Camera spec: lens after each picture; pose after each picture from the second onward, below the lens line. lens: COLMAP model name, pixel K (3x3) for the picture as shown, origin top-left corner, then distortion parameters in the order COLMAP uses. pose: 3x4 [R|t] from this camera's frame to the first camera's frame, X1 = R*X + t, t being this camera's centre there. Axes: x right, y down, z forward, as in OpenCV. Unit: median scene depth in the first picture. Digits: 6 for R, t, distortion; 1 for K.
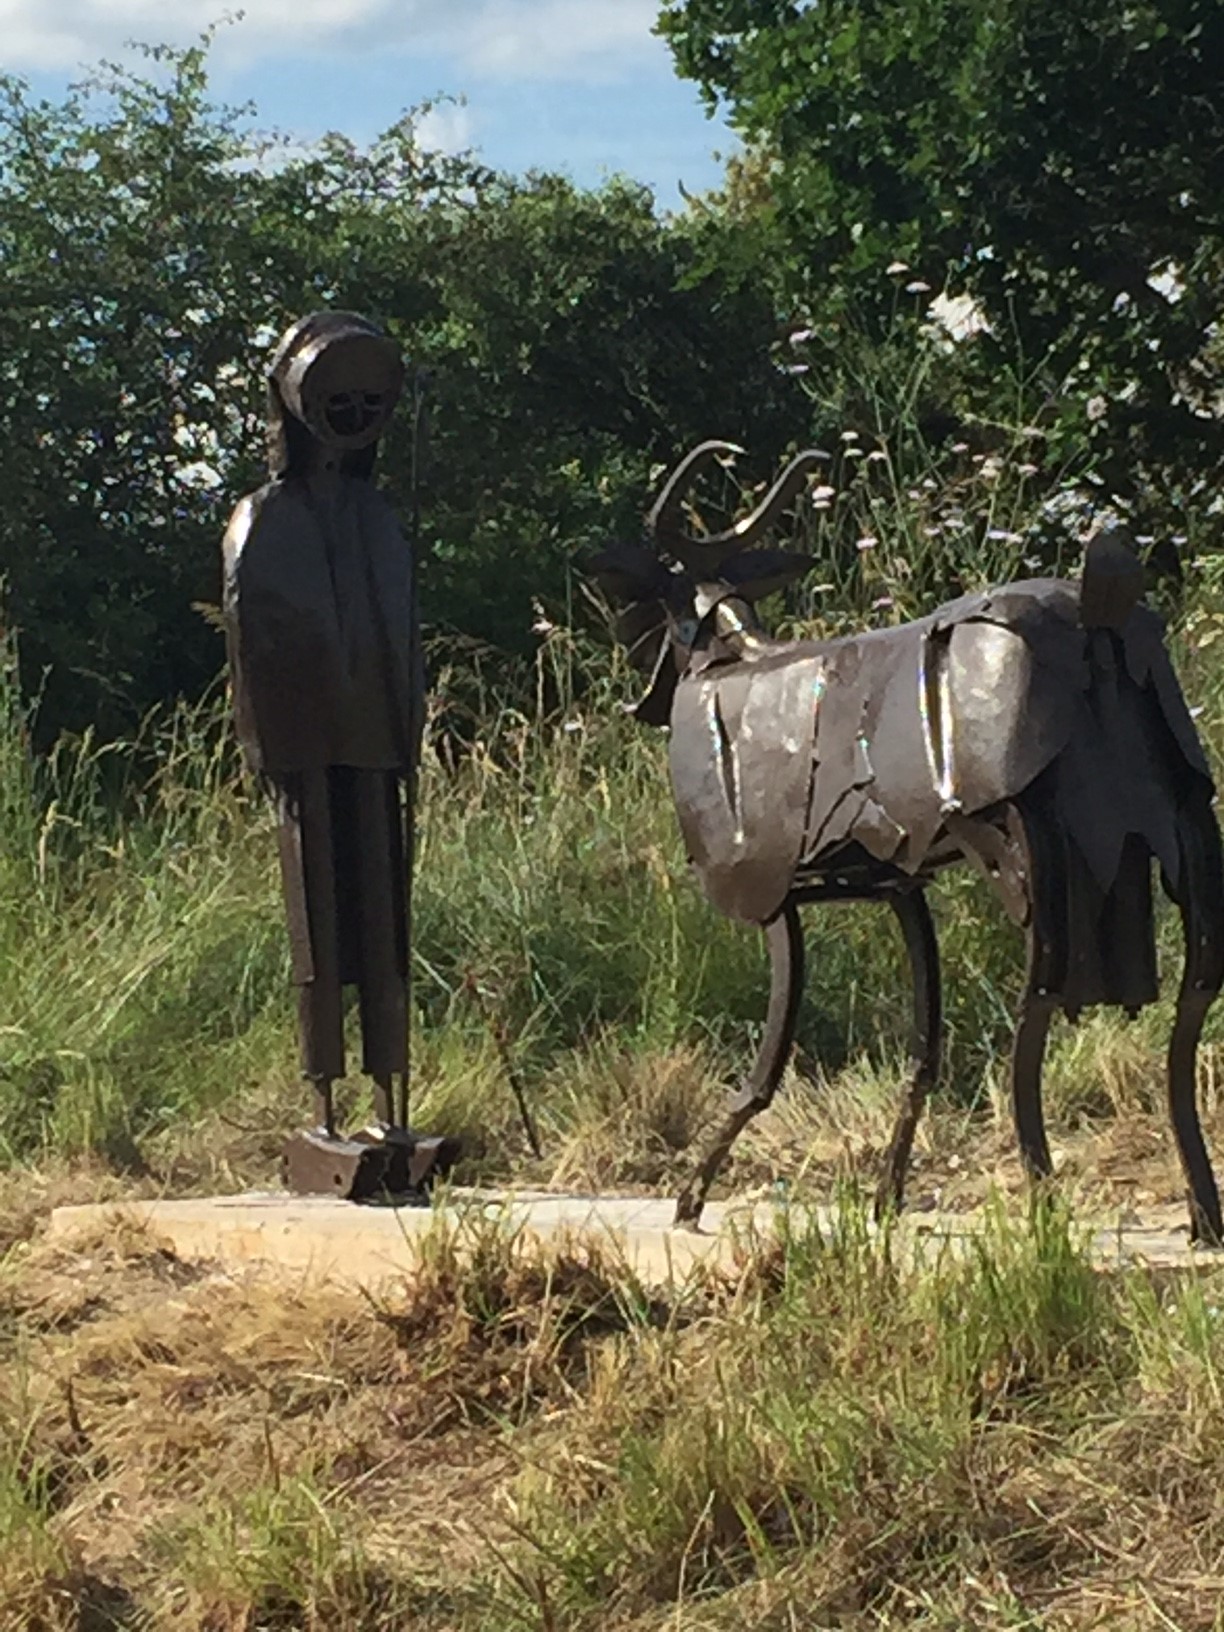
lens RADIAL K [[5744.5, 0, 612.0], [0, 5744.5, 816.0], [0, 0, 1]] dist [-0.029524, 0.624027]
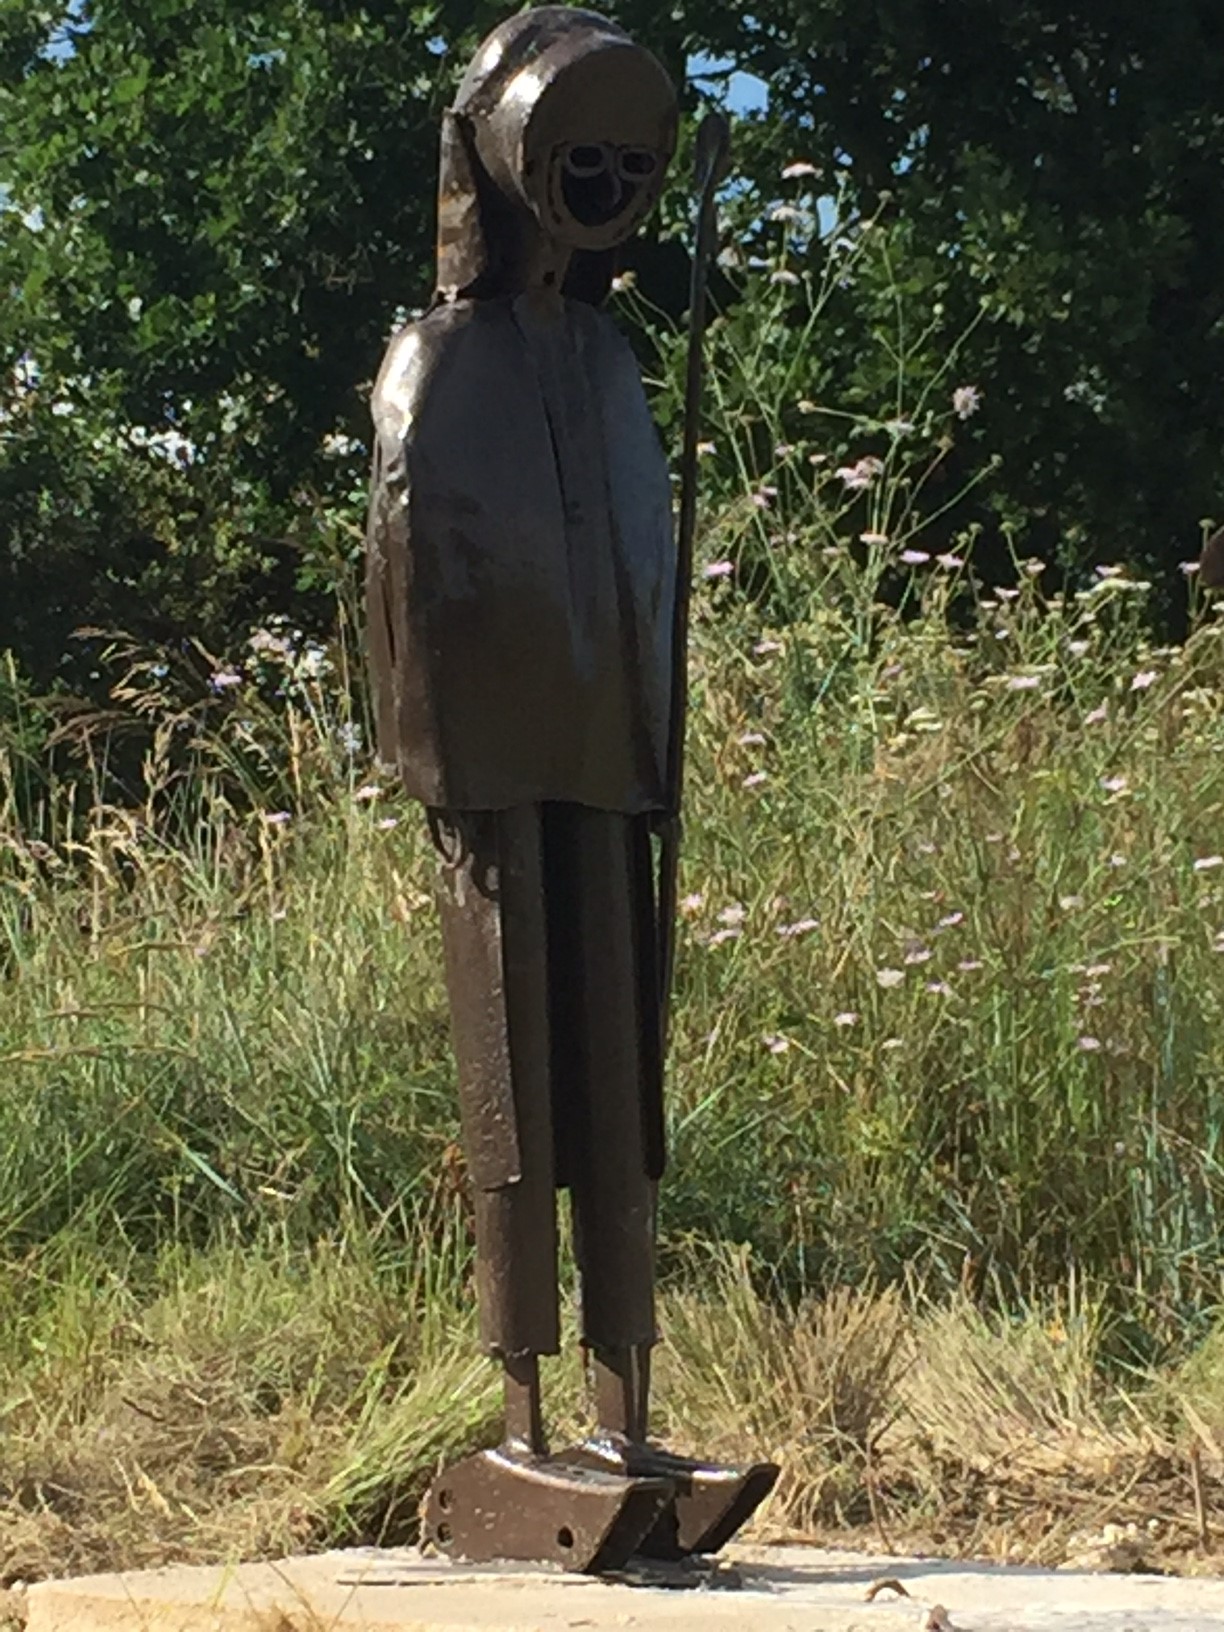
lens RADIAL K [[5744.5, 0, 612.0], [0, 5744.5, 816.0], [0, 0, 1]] dist [-0.029524, 0.624027]
pose [[0.982798, 0.016998, 0.183898, -0.047115], [-0.011027, 0.999380, -0.033443, 0.003626], [-0.184352, 0.030840, 0.982376, 0.141474]]
